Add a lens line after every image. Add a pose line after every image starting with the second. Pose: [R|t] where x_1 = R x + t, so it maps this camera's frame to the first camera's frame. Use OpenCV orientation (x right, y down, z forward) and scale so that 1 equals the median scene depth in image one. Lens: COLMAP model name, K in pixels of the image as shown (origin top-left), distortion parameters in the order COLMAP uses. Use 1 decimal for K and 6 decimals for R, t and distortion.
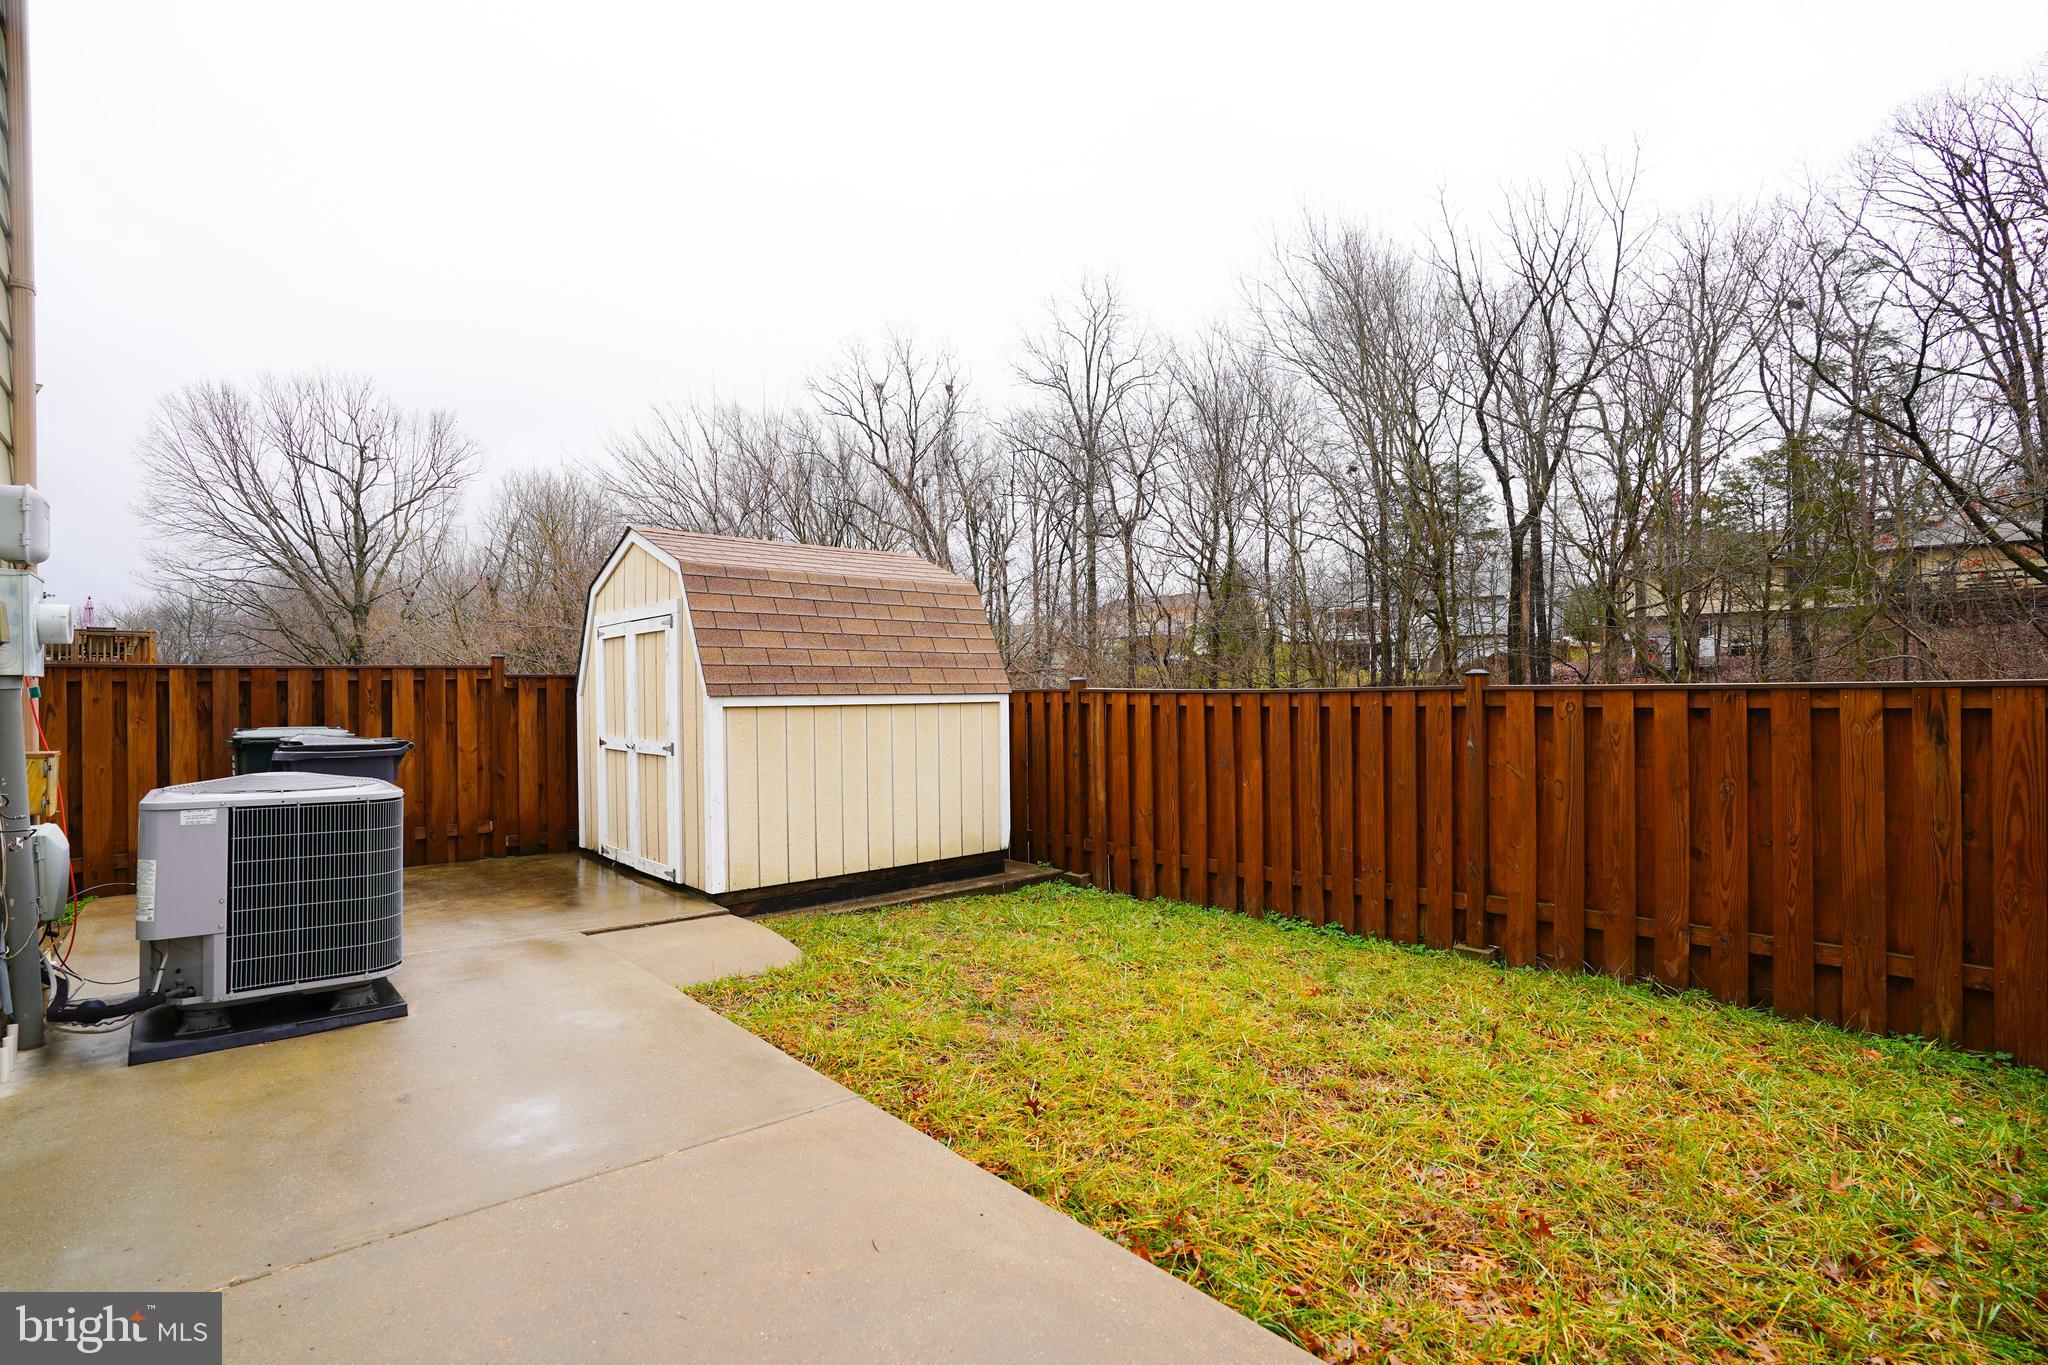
lens RADIAL K [[945.9, 0, 1010.5], [0, 945.9, 688.8], [0, 0, 1]] dist [-0.068533, 0.025625]
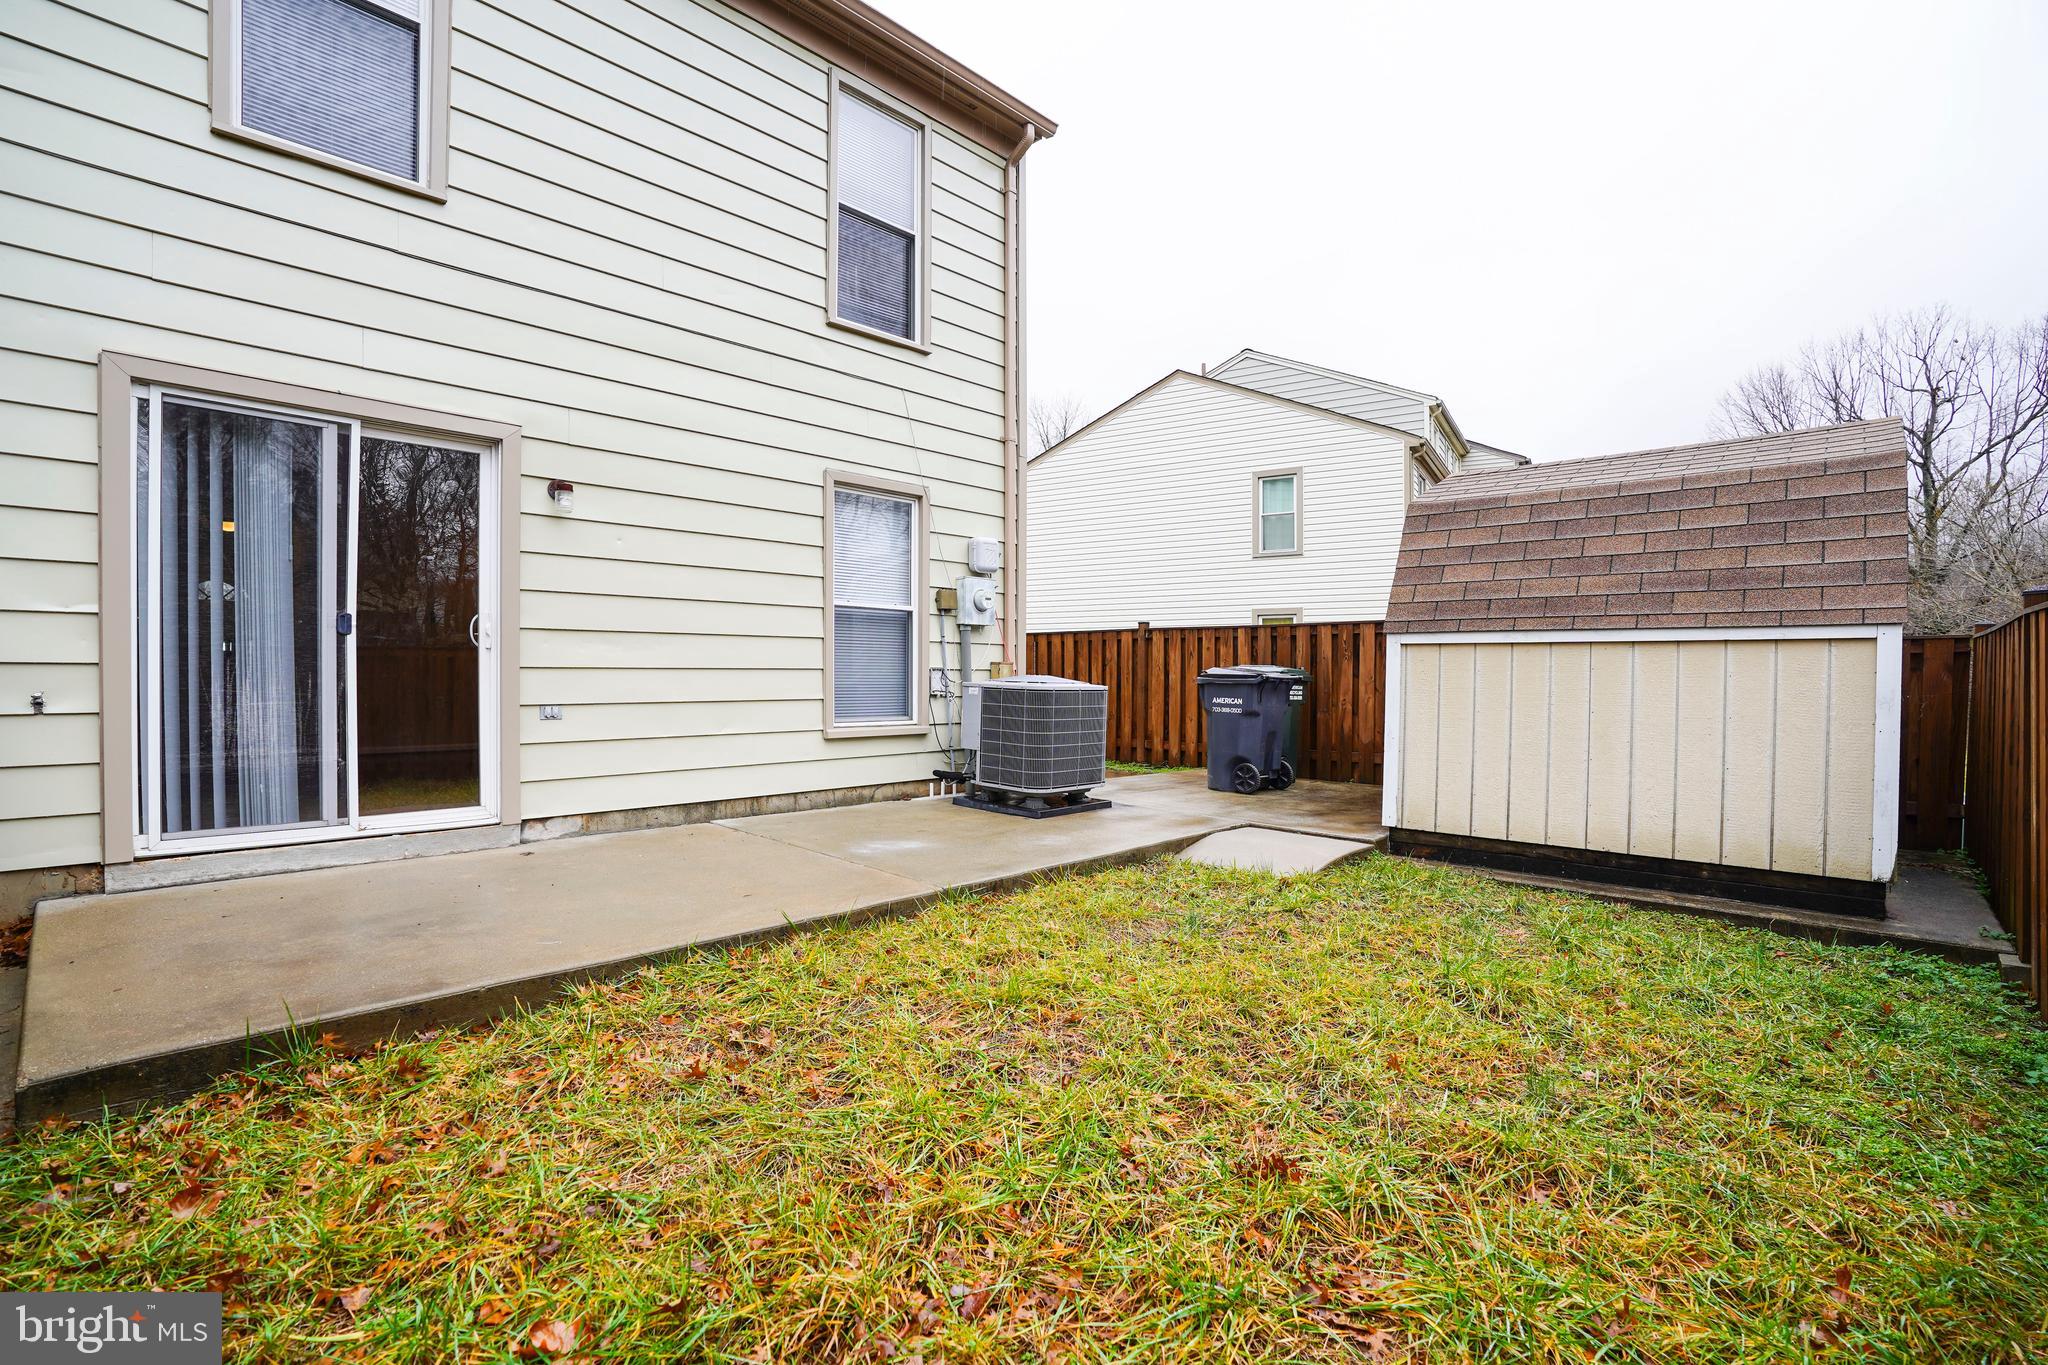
lens RADIAL K [[955.9, 0, 1017.2], [0, 955.9, 681.5], [0, 0, 1]] dist [-0.072986, 0.033851]
pose [[0.094558, 0.017678, -0.995362, 0.574208], [-0.009427, 0.999813, 0.016861, 0.040196], [0.995475, 0.007789, 0.094707, 0.425697]]
